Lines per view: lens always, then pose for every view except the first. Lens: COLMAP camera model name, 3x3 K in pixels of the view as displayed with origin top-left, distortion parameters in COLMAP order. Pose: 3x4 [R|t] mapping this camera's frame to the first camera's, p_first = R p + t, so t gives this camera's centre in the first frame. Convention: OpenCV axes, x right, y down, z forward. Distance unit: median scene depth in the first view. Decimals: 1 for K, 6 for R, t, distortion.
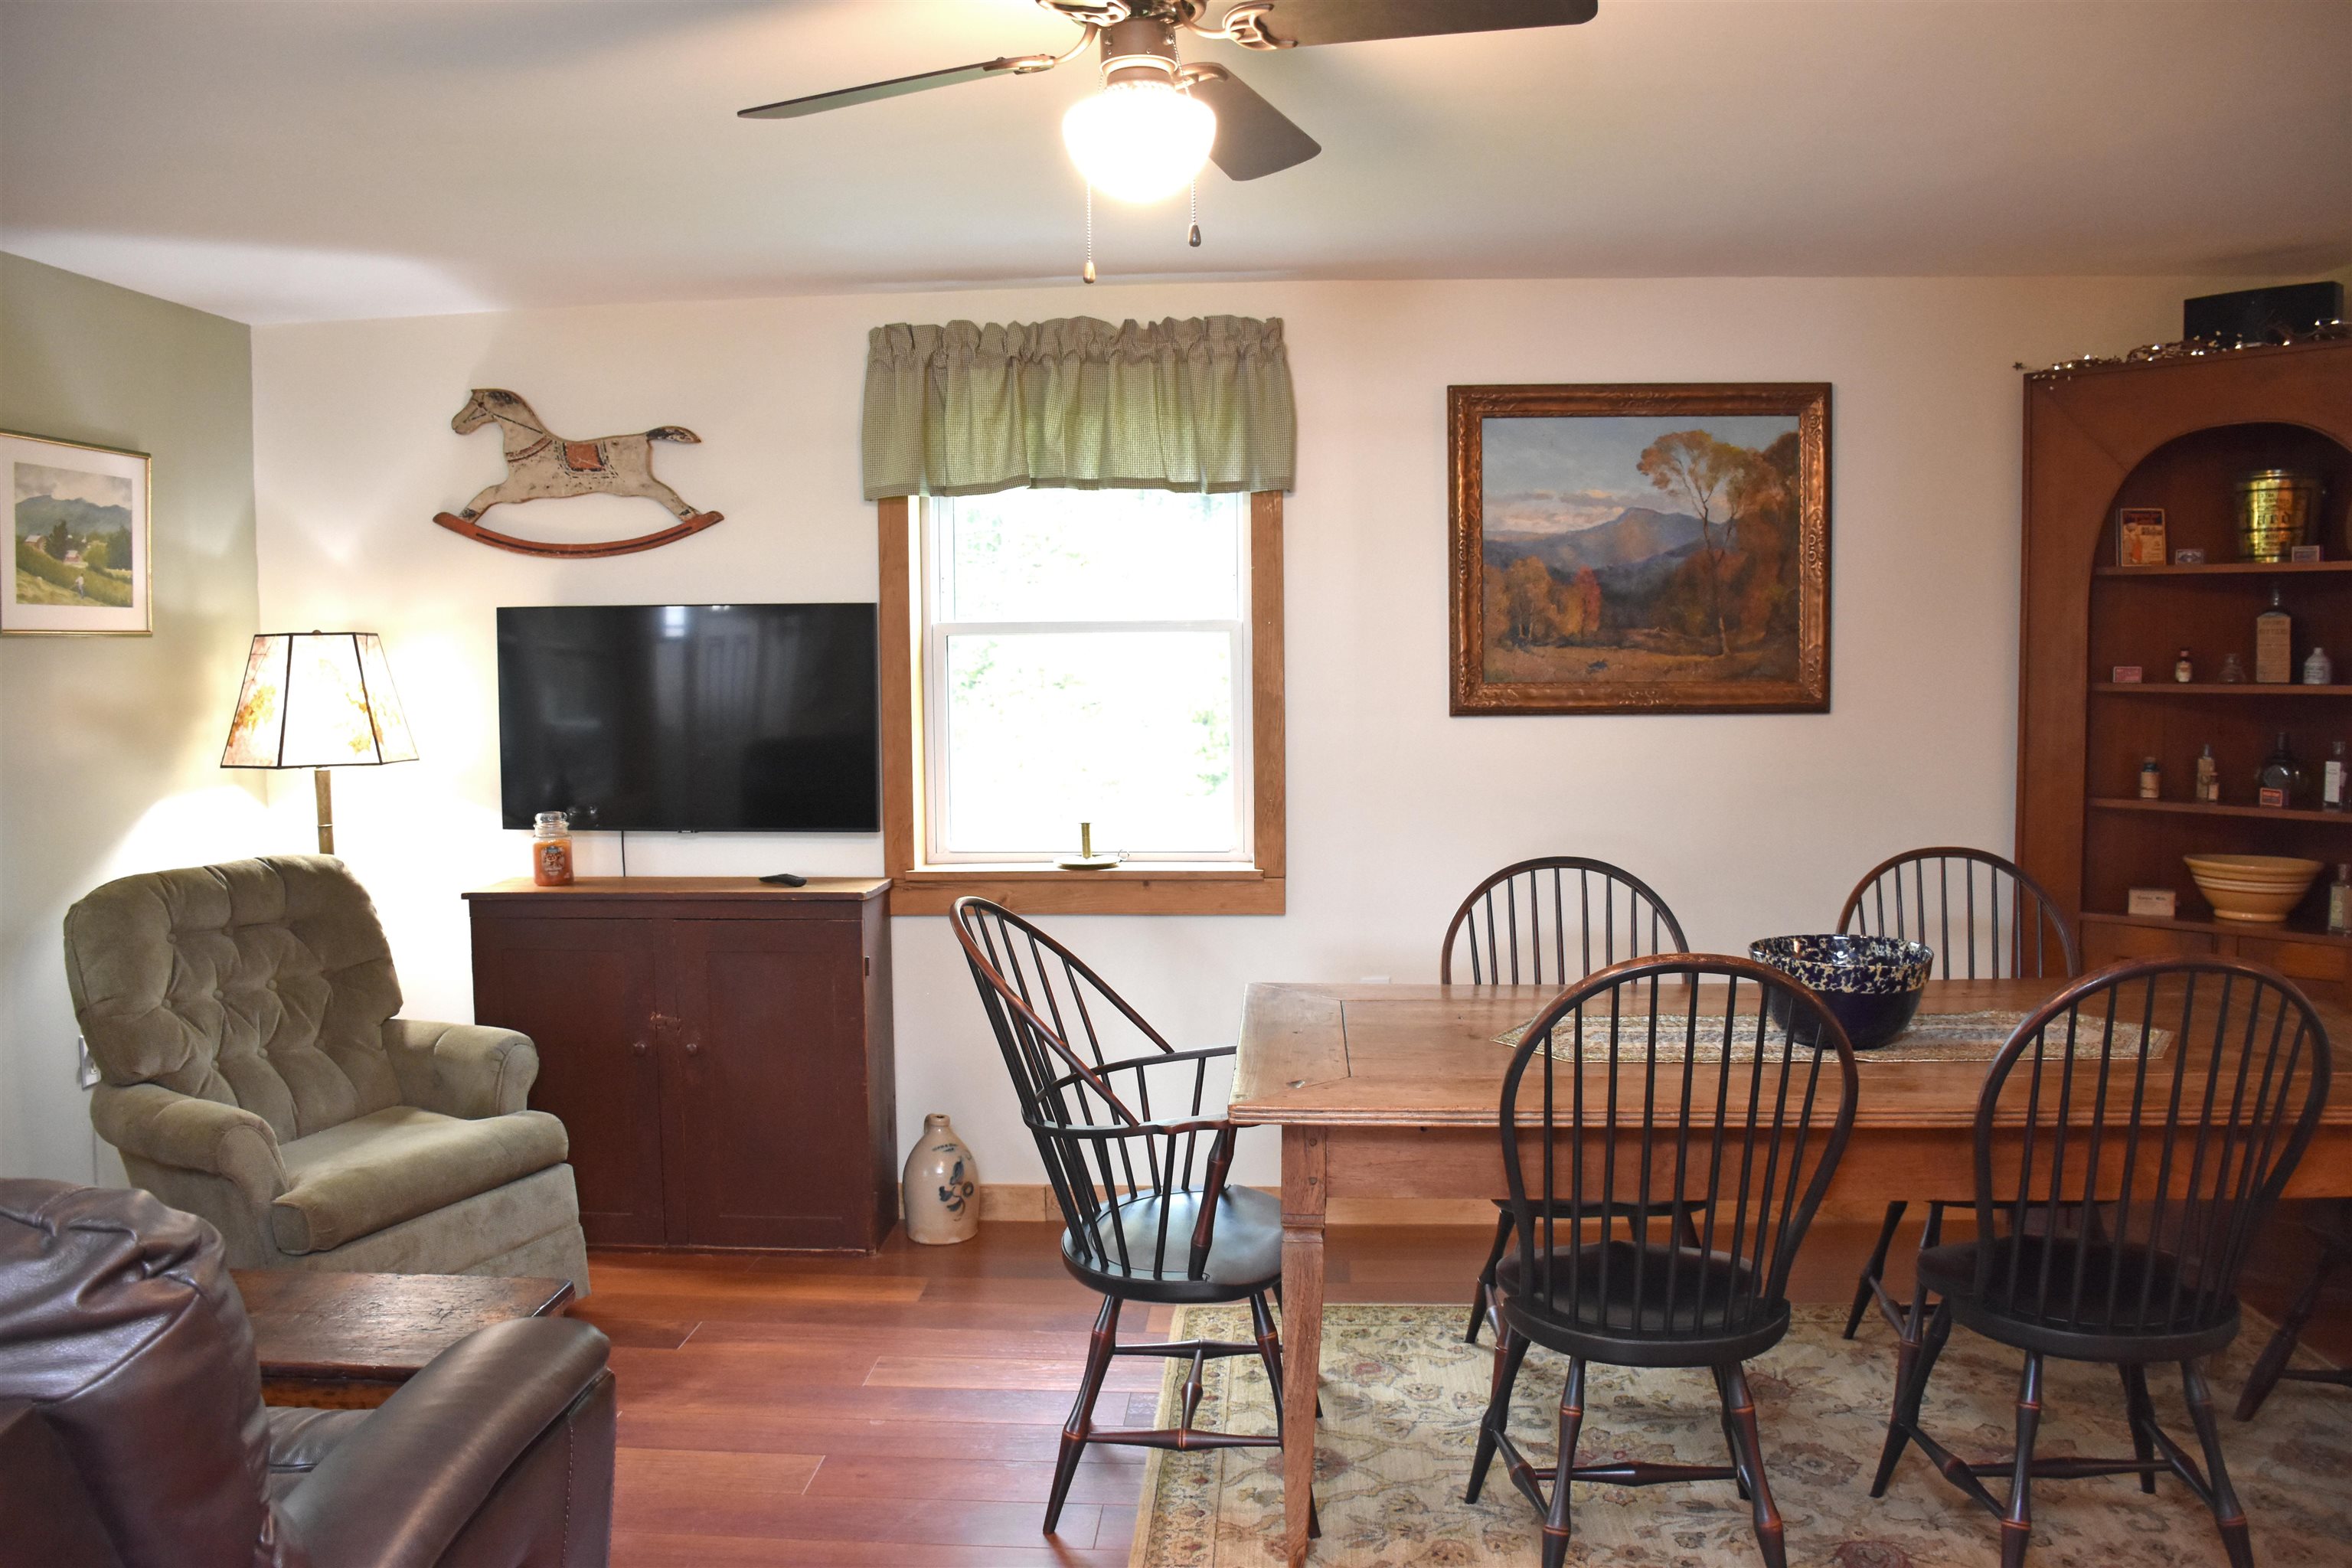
lens RADIAL K [[1833.9, 0, 1176.0], [0, 1833.9, 784.0], [0, 0, 1]] dist [-0.146790, 0.106921]
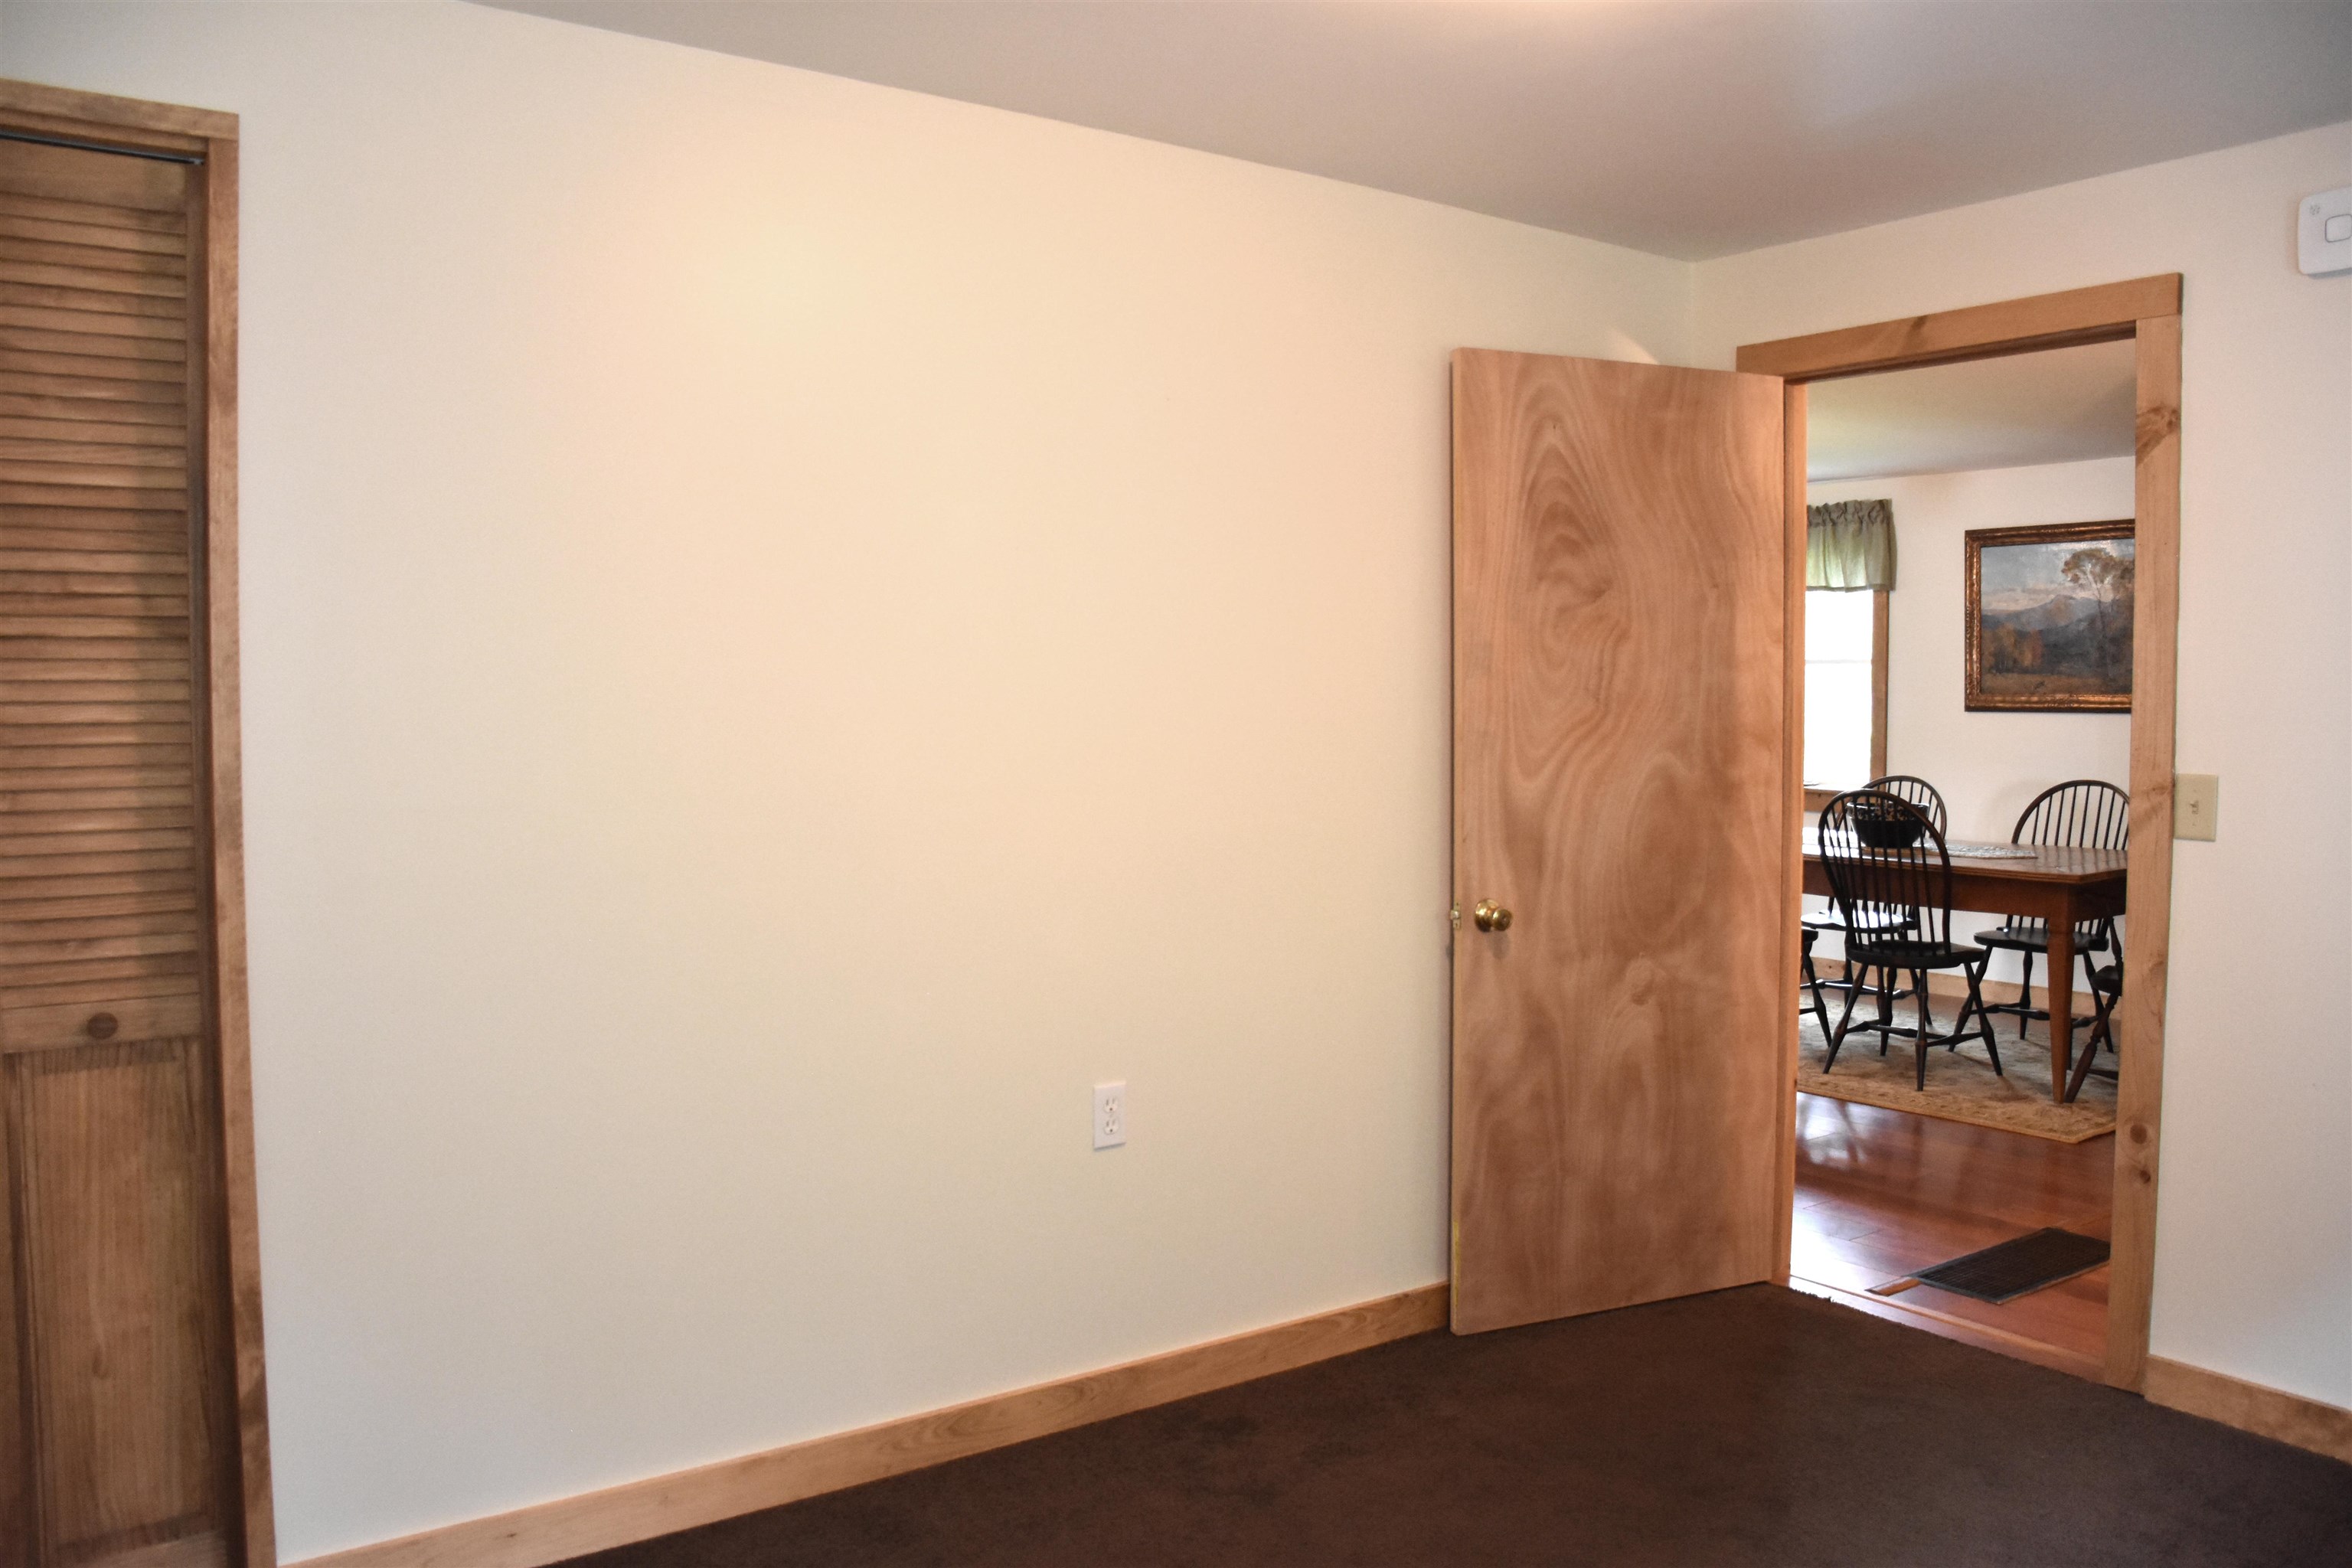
lens RADIAL K [[1833.9, 0, 1176.0], [0, 1833.9, 784.0], [0, 0, 1]] dist [-0.146790, 0.106921]
pose [[0.637145, 0.051167, -0.769044, 1.038310], [-0.066637, 0.997715, 0.011173, 0.068247], [0.767858, 0.044128, 0.639098, -0.746877]]
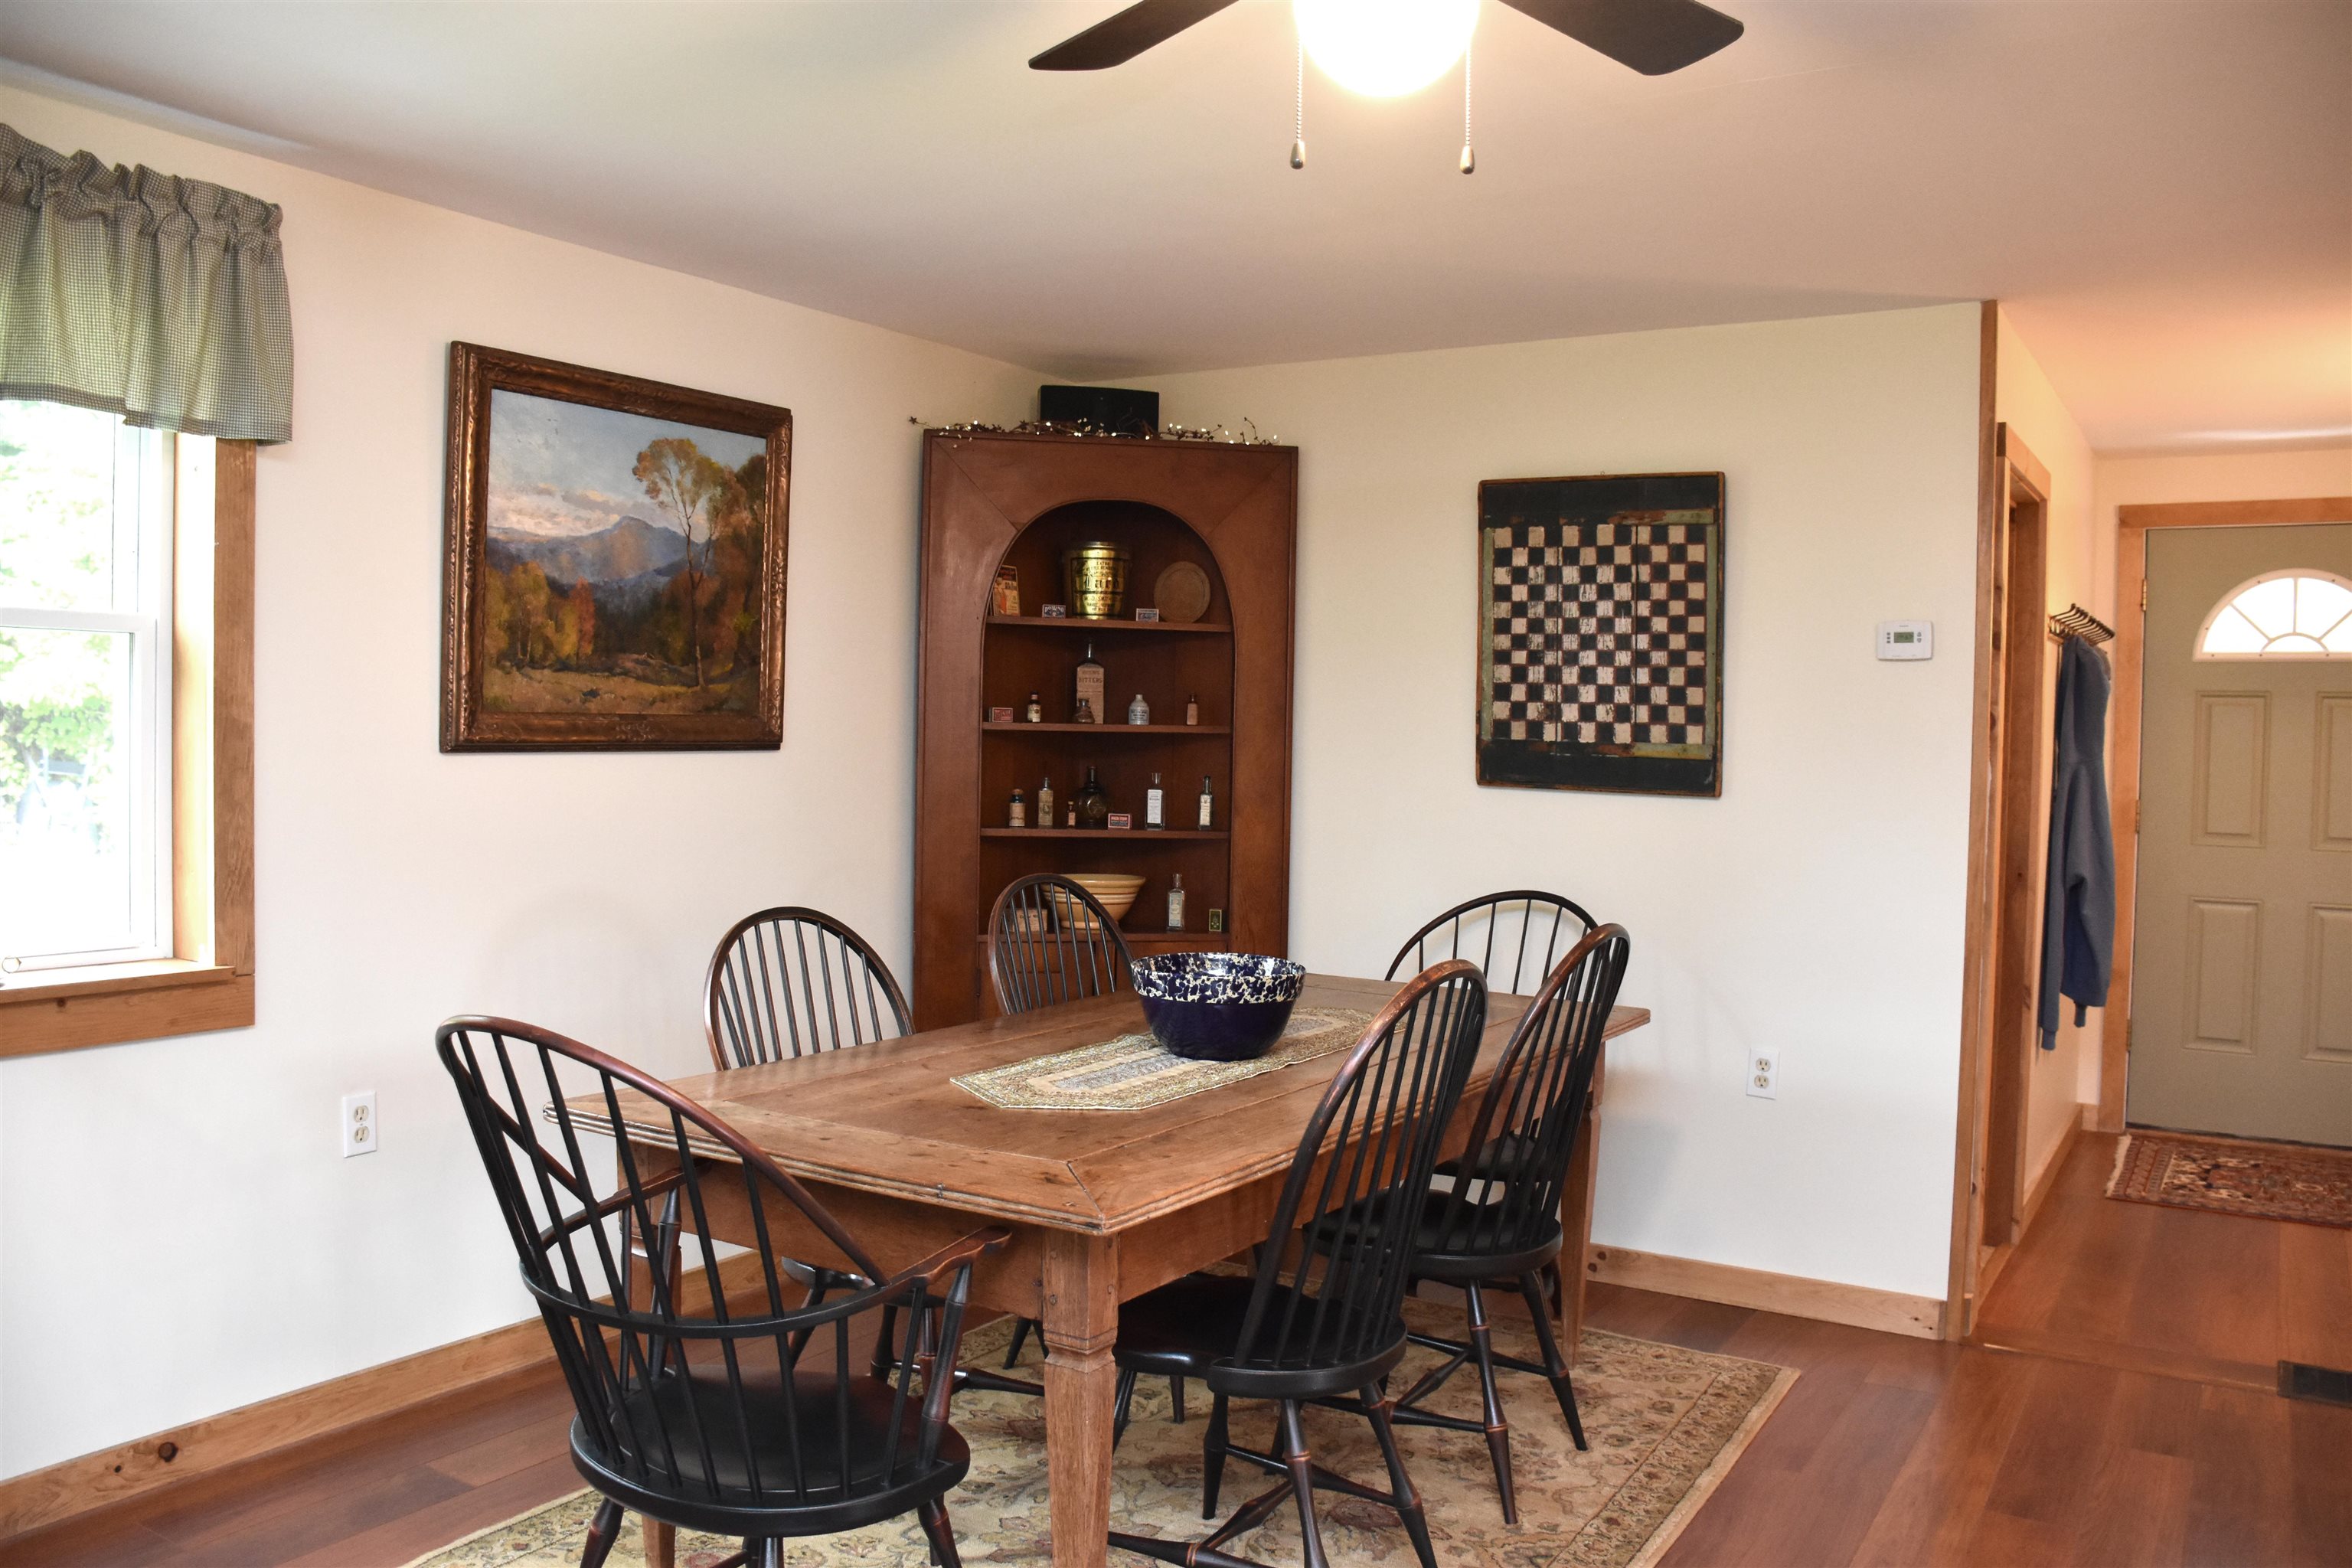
lens RADIAL K [[1833.9, 0, 1176.0], [0, 1833.9, 784.0], [0, 0, 1]] dist [-0.146790, 0.106921]
pose [[0.476262, -0.009831, 0.879249, -0.394923], [0.037891, 0.999238, -0.009351, -0.003859], [-0.878487, 0.037770, 0.476271, 0.350678]]
